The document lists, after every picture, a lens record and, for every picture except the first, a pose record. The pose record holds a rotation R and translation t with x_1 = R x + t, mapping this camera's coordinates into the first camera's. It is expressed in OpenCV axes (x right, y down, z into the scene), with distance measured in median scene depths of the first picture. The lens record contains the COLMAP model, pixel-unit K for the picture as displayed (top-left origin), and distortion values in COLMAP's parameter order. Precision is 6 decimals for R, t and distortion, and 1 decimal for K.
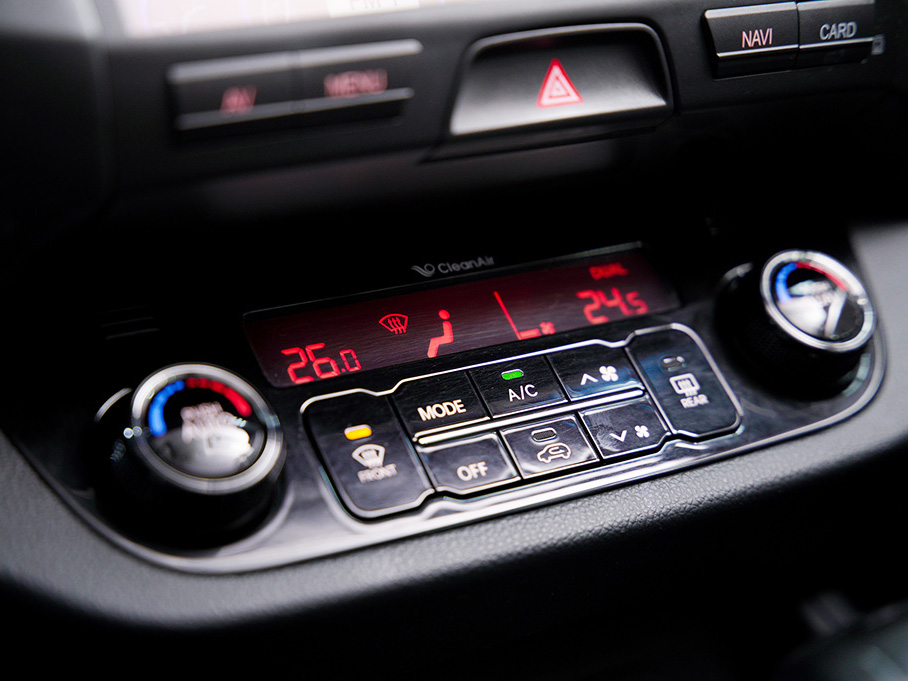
lens RADIAL K [[1982.8, 0, 452.9], [0, 1982.8, 335.5], [0, 0, 1]] dist [0.206042, 0.000000]
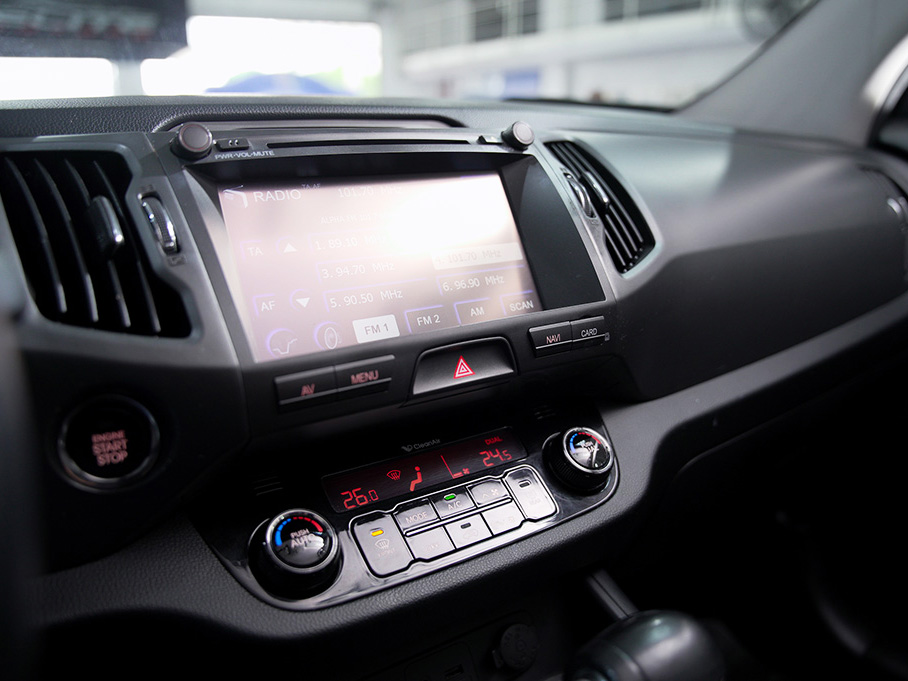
lens RADIAL K [[759.7, 0, 446.9], [0, 759.7, 329.3], [0, 0, 1]] dist [-0.119192, 0.009049]
pose [[0.998982, -0.044953, 0.003820, 0.032850], [0.045109, 0.994017, -0.099471, -0.082334], [0.000675, 0.099542, 0.995033, 0.174043]]
